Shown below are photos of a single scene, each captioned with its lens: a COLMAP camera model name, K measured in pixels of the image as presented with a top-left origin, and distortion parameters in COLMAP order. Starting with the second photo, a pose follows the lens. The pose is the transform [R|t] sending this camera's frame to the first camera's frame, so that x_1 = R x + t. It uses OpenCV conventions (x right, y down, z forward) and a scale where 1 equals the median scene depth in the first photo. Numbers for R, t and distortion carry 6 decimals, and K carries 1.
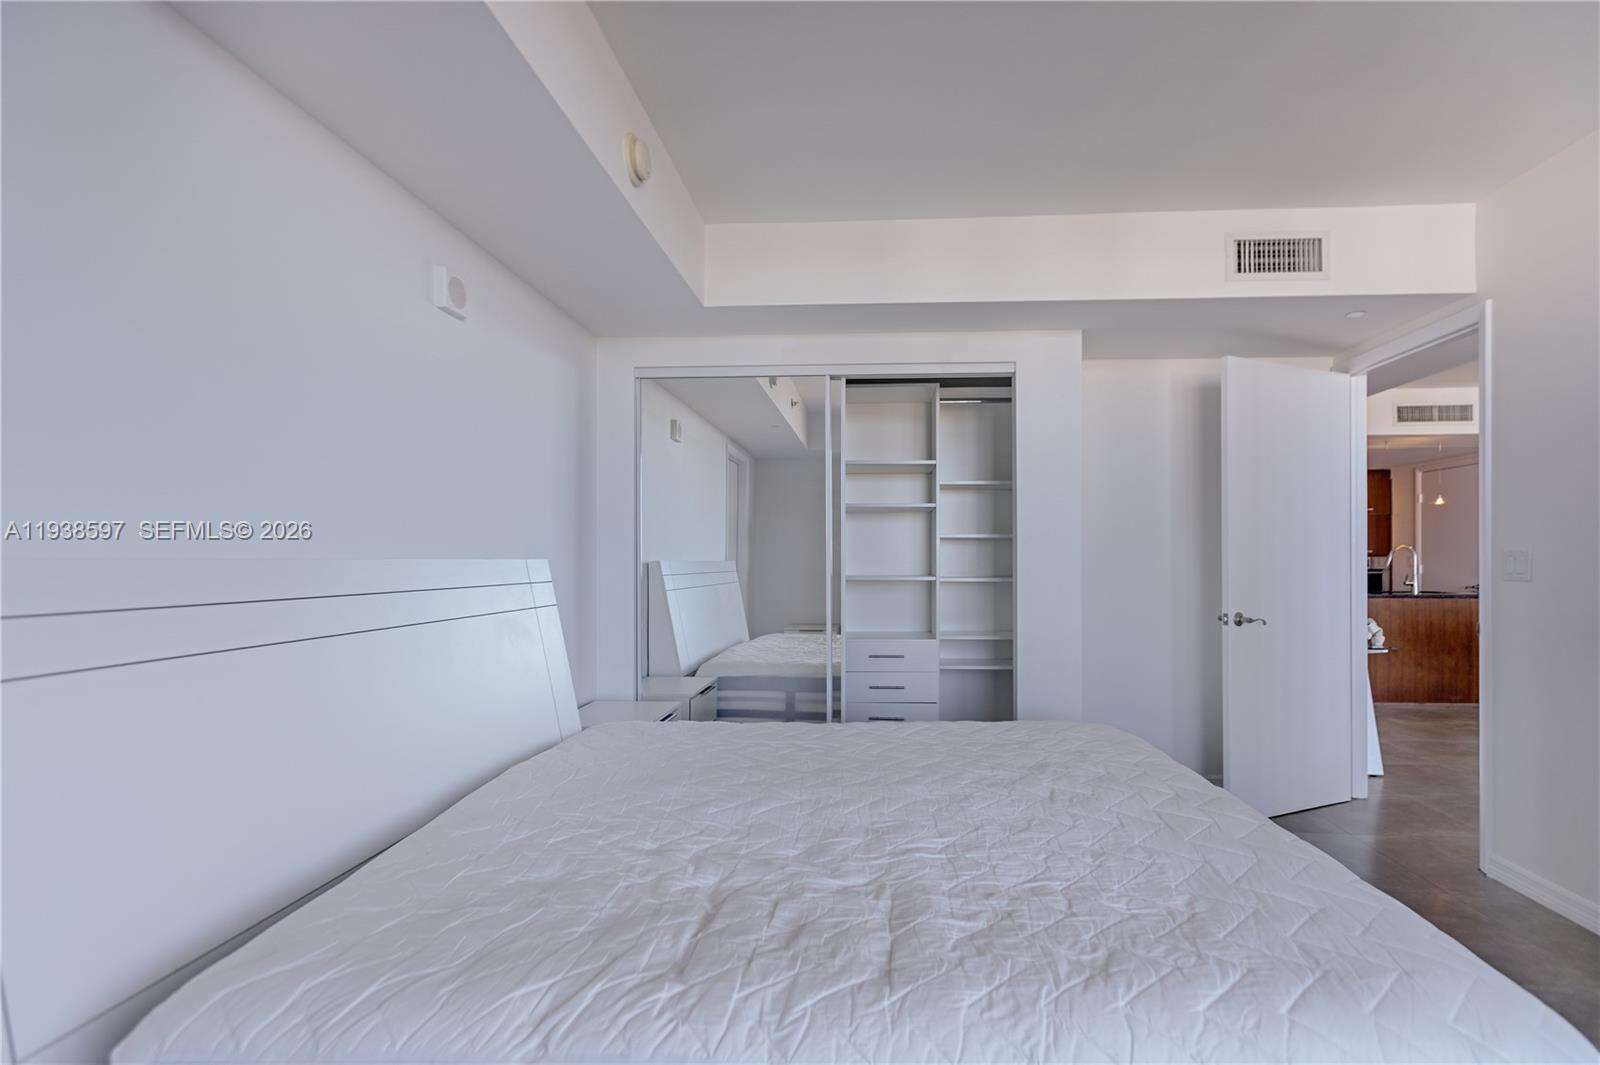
lens RADIAL K [[762.7, 0, 814.5], [0, 762.7, 543.2], [0, 0, 1]] dist [0.000584, 0.001889]
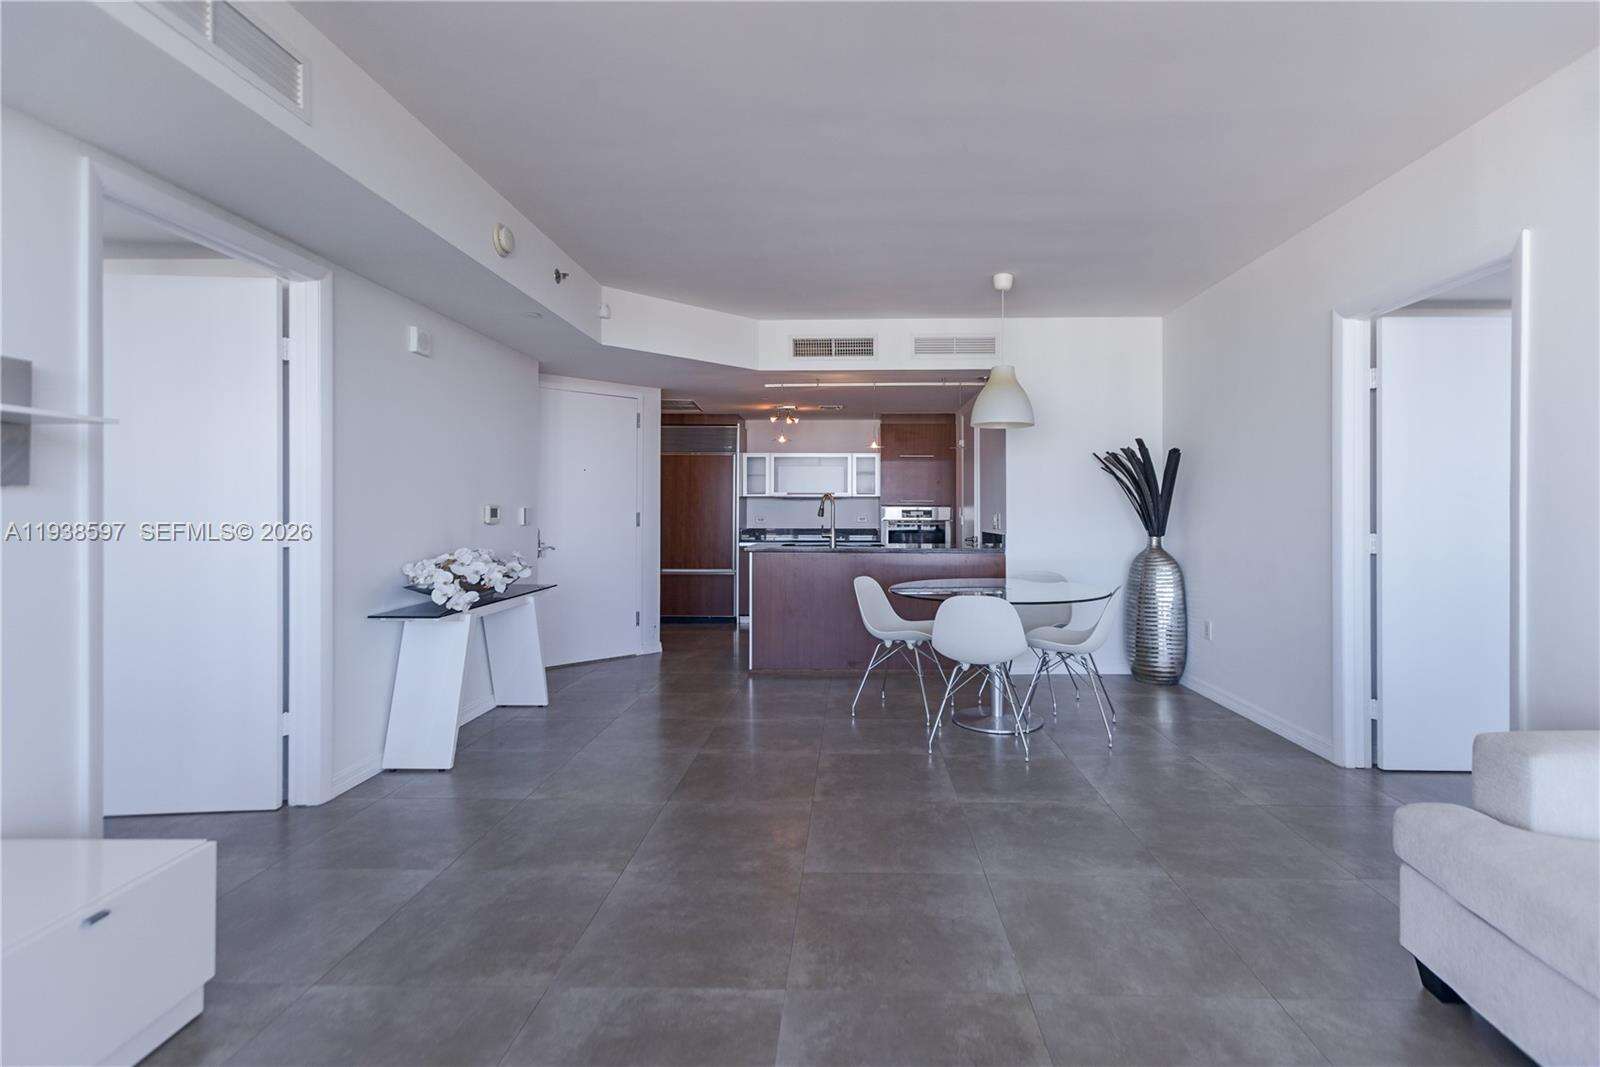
lens RADIAL K [[762.7, 0, 803.5], [0, 762.7, 493.5], [0, 0, 1]] dist [0.000584, 0.001889]
pose [[0.999929, -0.002900, 0.011541, 0.764747], [0.002911, 0.999995, -0.000976, 0.003910], [-0.011538, 0.001009, 0.999933, 0.095714]]
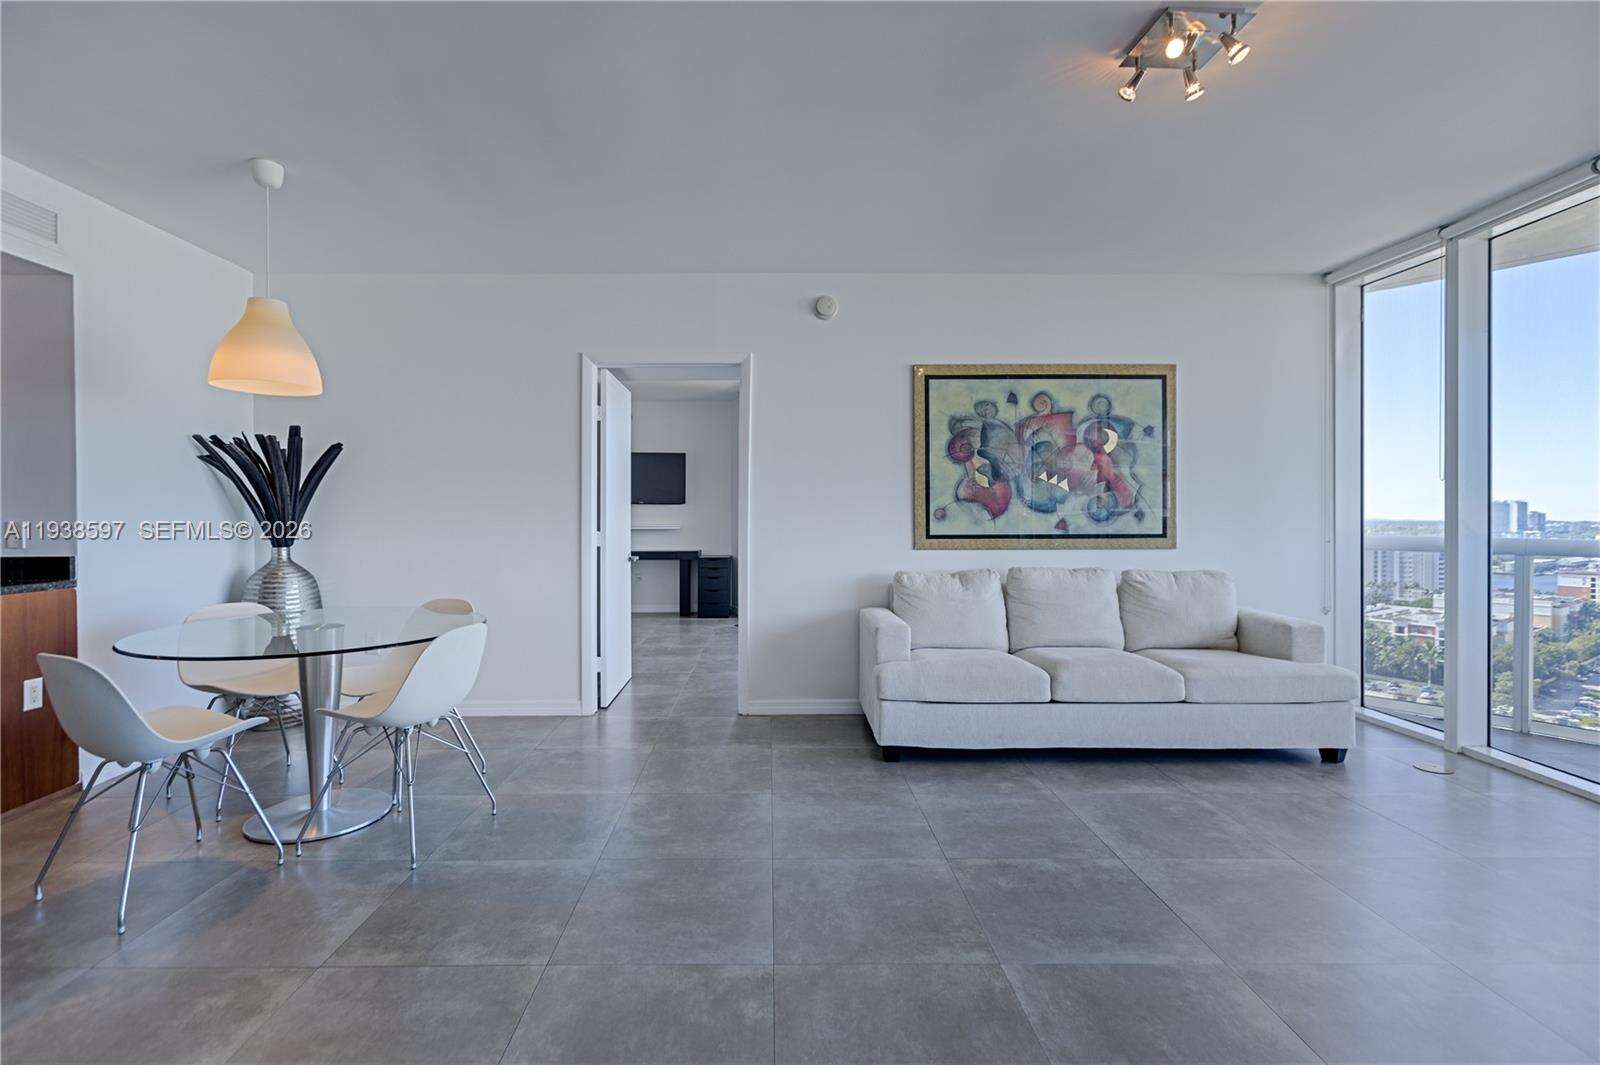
lens RADIAL K [[762.7, 0, 790.1], [0, 762.7, 522.7], [0, 0, 1]] dist [0.000584, 0.001889]
pose [[-0.102729, -0.014744, 0.994600, 0.434302], [-0.019853, 0.999721, 0.012769, 0.011704], [-0.994511, -0.018434, -0.102993, 0.546610]]
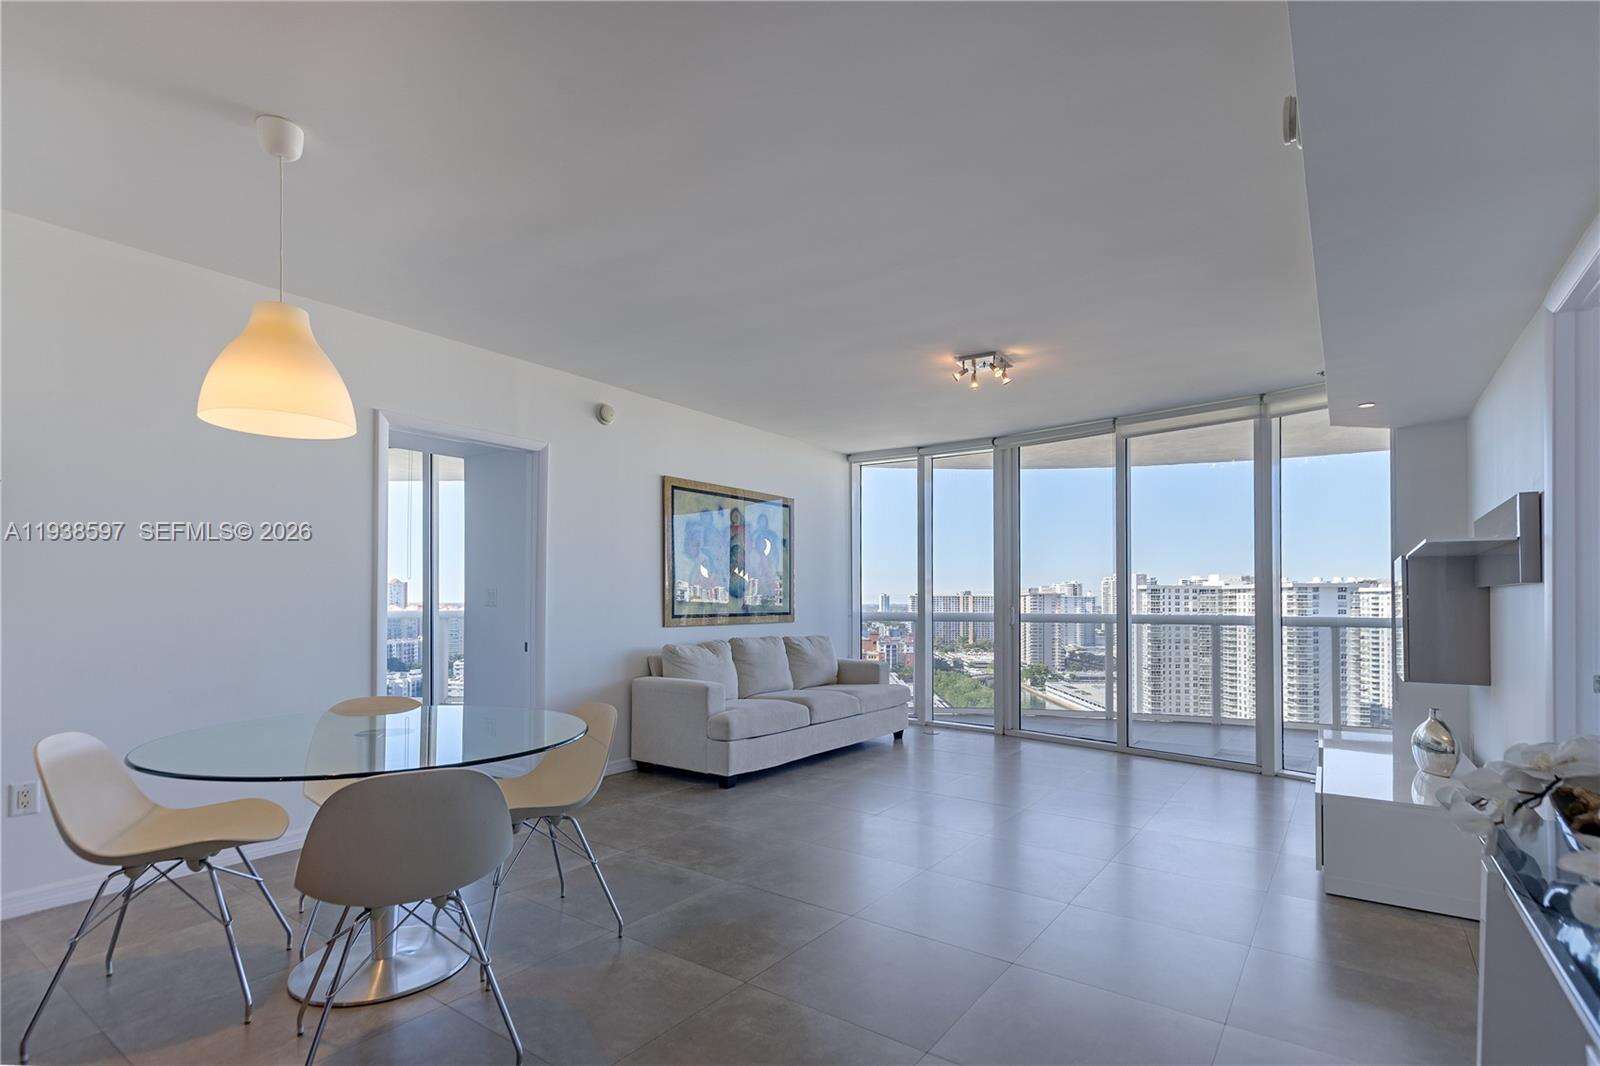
lens RADIAL K [[762.7, 0, 789.0], [0, 762.7, 604.0], [0, 0, 1]] dist [0.000584, 0.001889]
pose [[-0.855765, -0.010813, 0.517252, 0.574039], [-0.017222, 0.999823, -0.007592, 0.022318], [-0.517079, -0.015405, -0.855799, 1.082260]]
